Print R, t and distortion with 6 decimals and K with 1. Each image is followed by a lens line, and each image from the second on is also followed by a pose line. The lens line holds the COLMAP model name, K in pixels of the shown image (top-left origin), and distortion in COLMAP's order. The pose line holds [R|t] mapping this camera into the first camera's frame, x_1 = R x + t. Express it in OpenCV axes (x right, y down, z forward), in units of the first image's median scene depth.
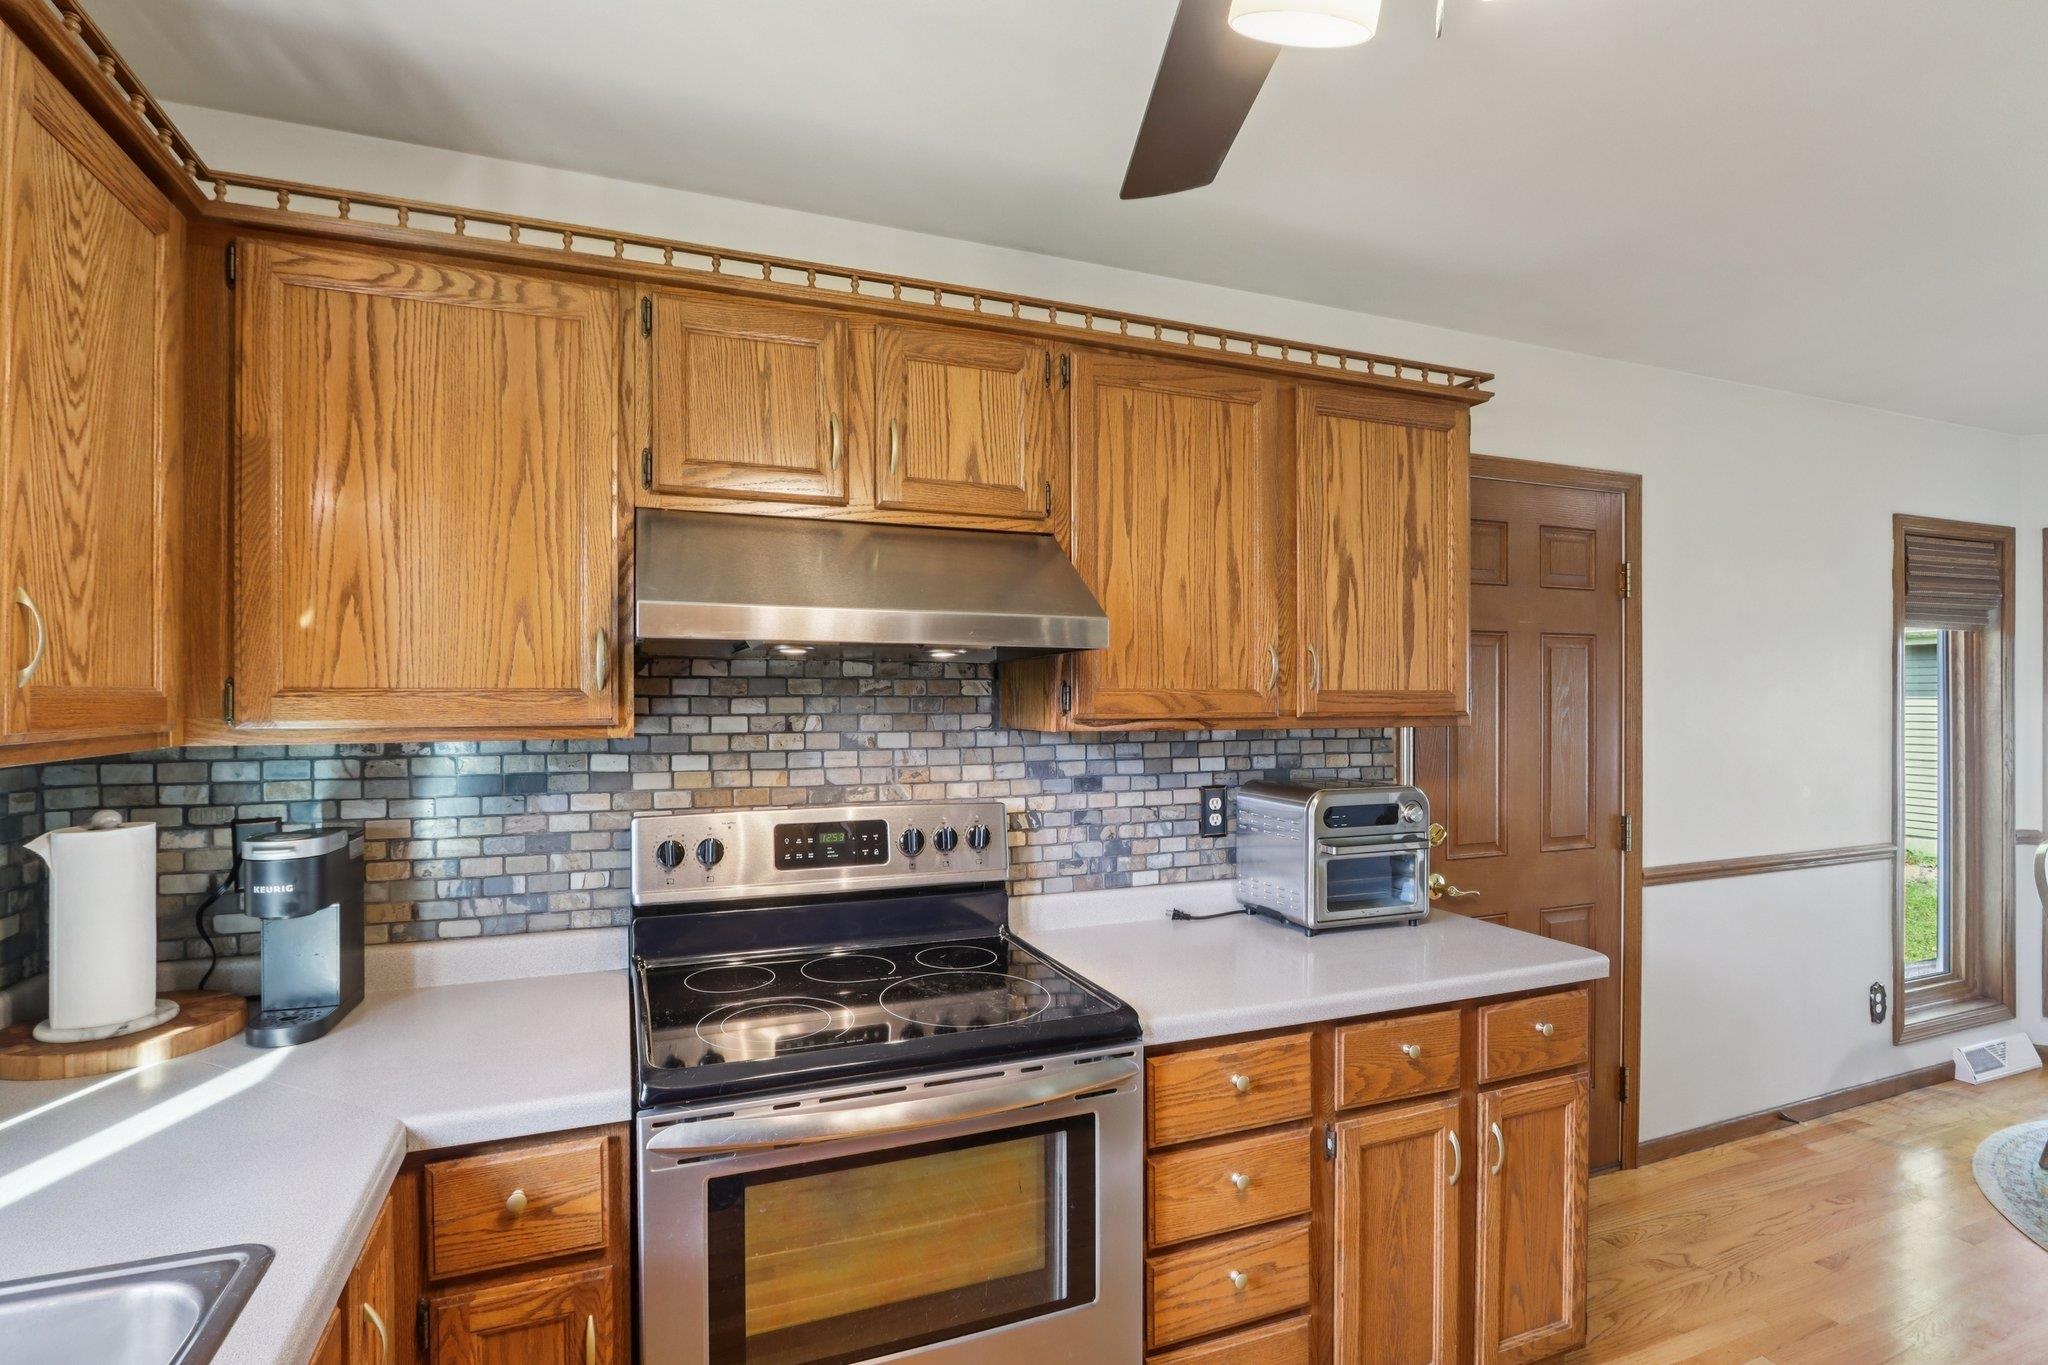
lens RADIAL K [[968.2, 0, 1013.0], [0, 968.2, 699.4], [0, 0, 1]] dist [-0.017566, 0.002773]
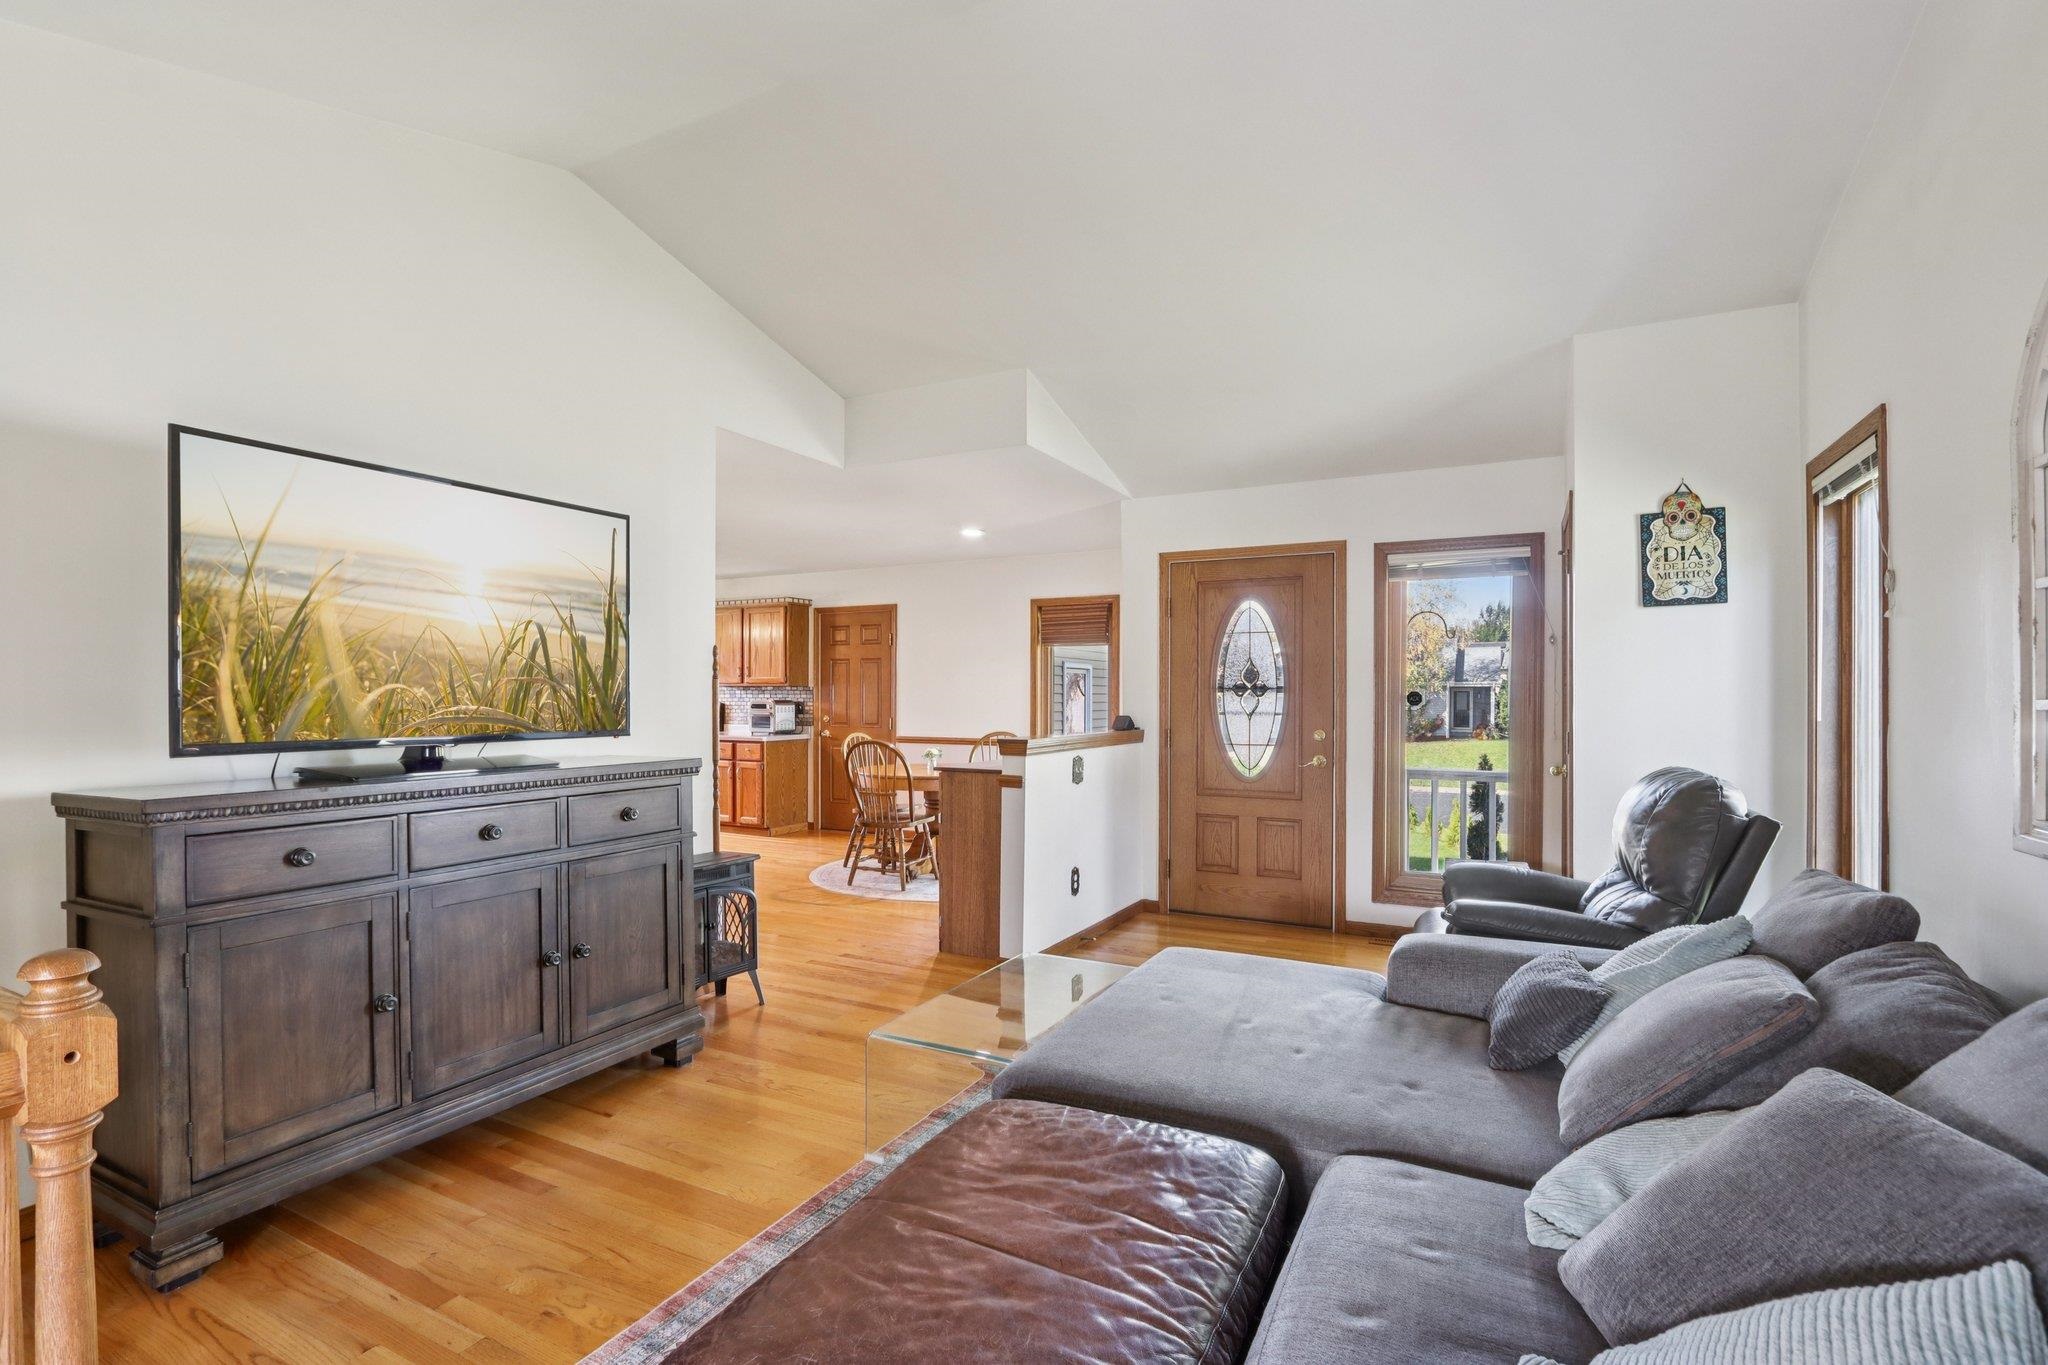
lens RADIAL K [[968.2, 0, 996.6], [0, 968.2, 709.5], [0, 0, 1]] dist [-0.017566, 0.002773]
pose [[0.642238, 0.014426, -0.766370, 4.120211], [-0.005496, 0.999884, 0.014215, 0.064441], [0.766486, -0.004918, 0.642242, -0.898220]]
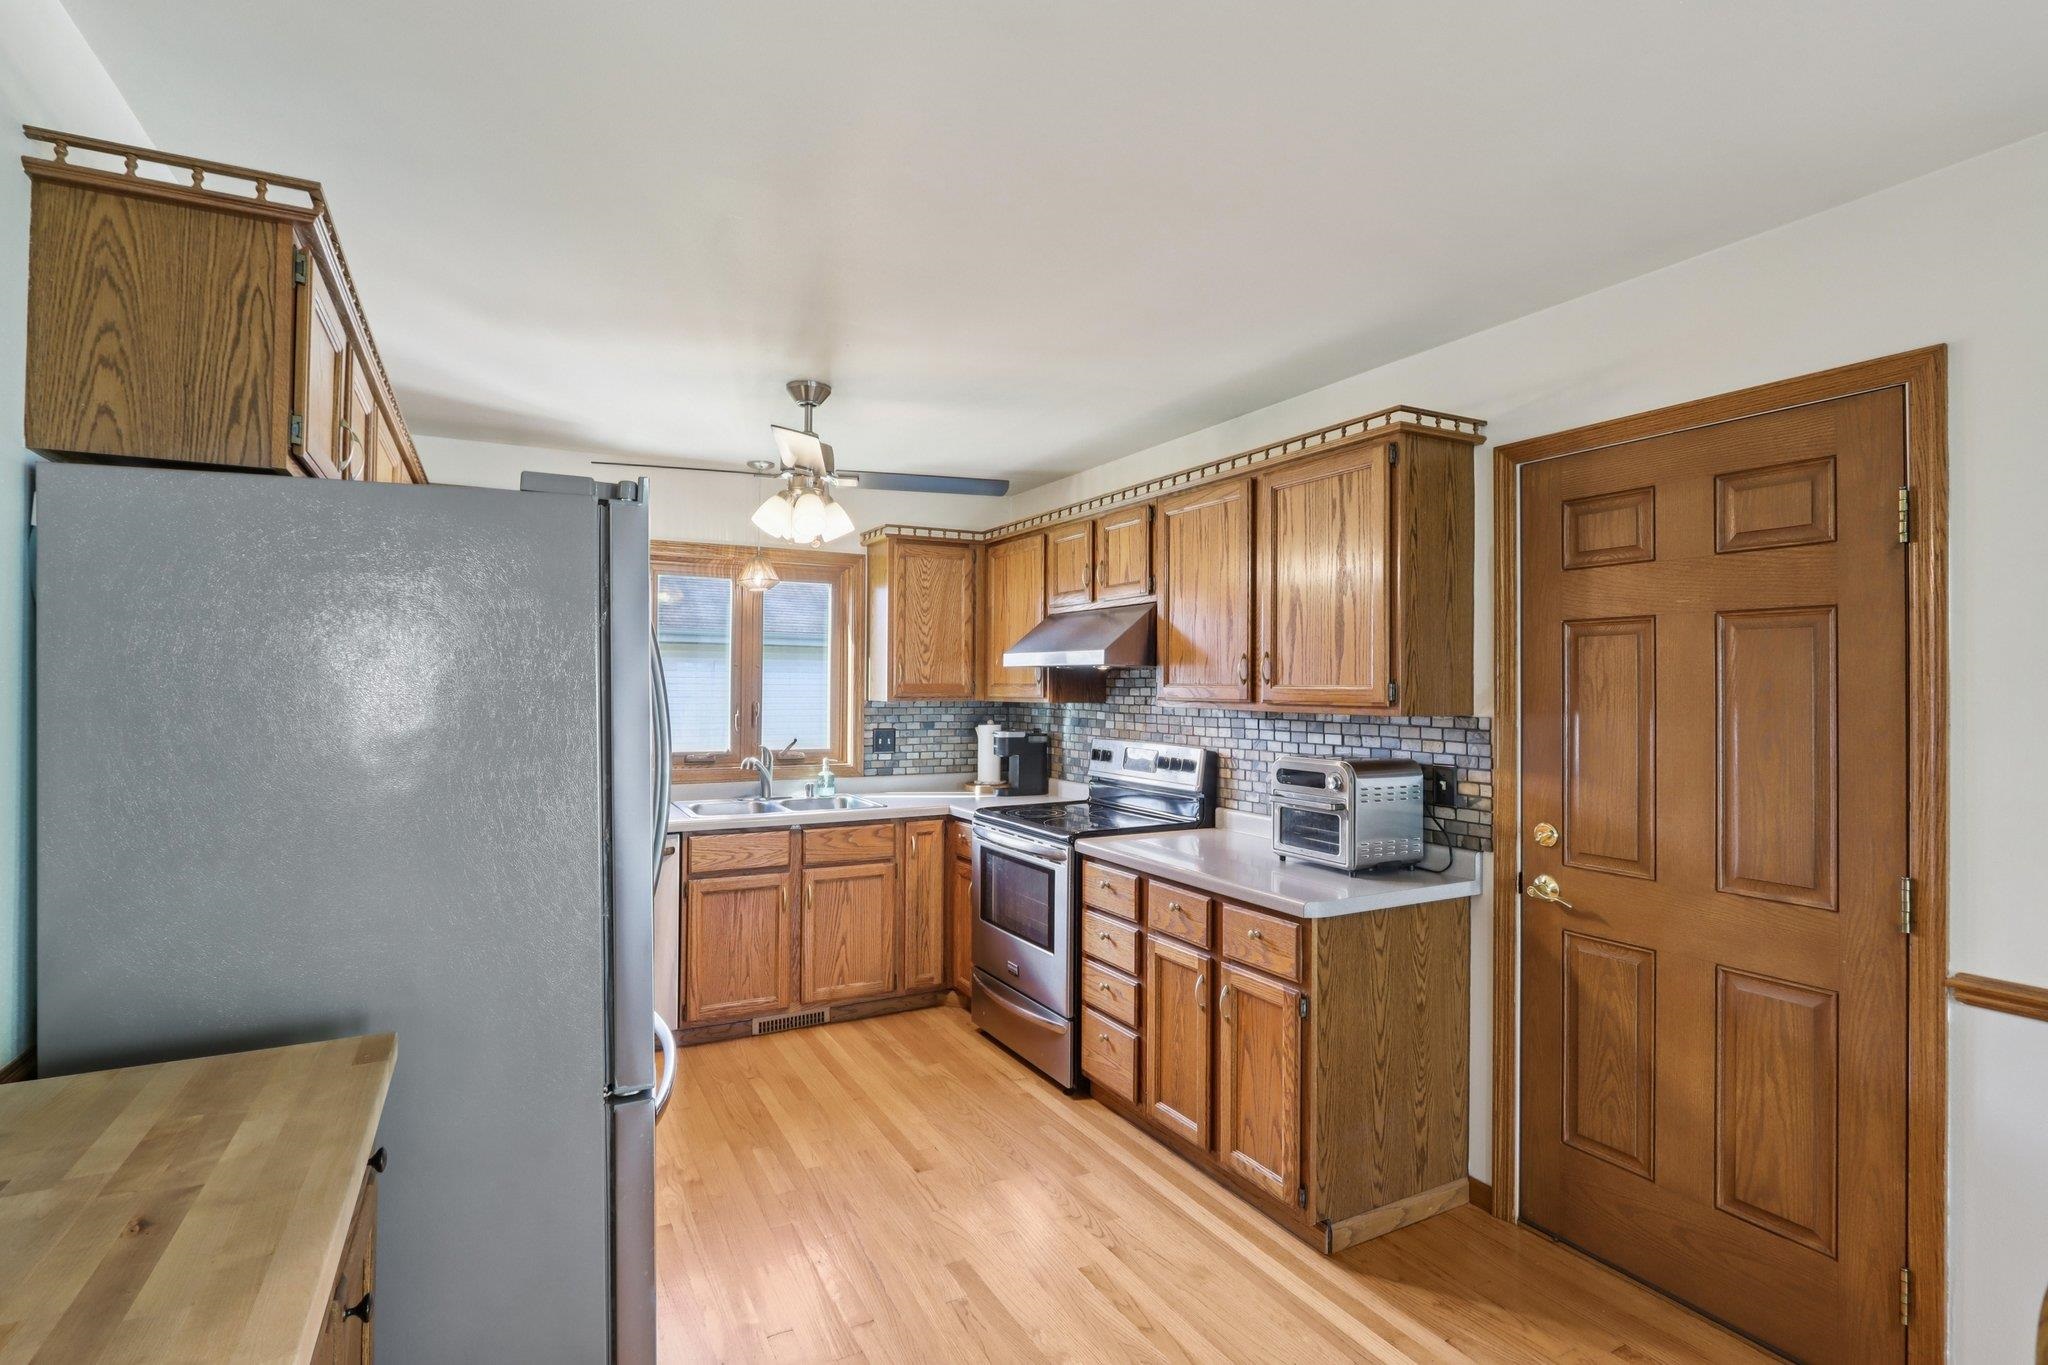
lens RADIAL K [[968.2, 0, 987.3], [0, 968.2, 676.6], [0, 0, 1]] dist [-0.017566, 0.002773]
pose [[0.098350, -0.007382, -0.995125, 1.582259], [-0.008300, 0.999932, -0.008238, -0.005719], [0.995117, 0.009070, 0.098282, 0.413366]]
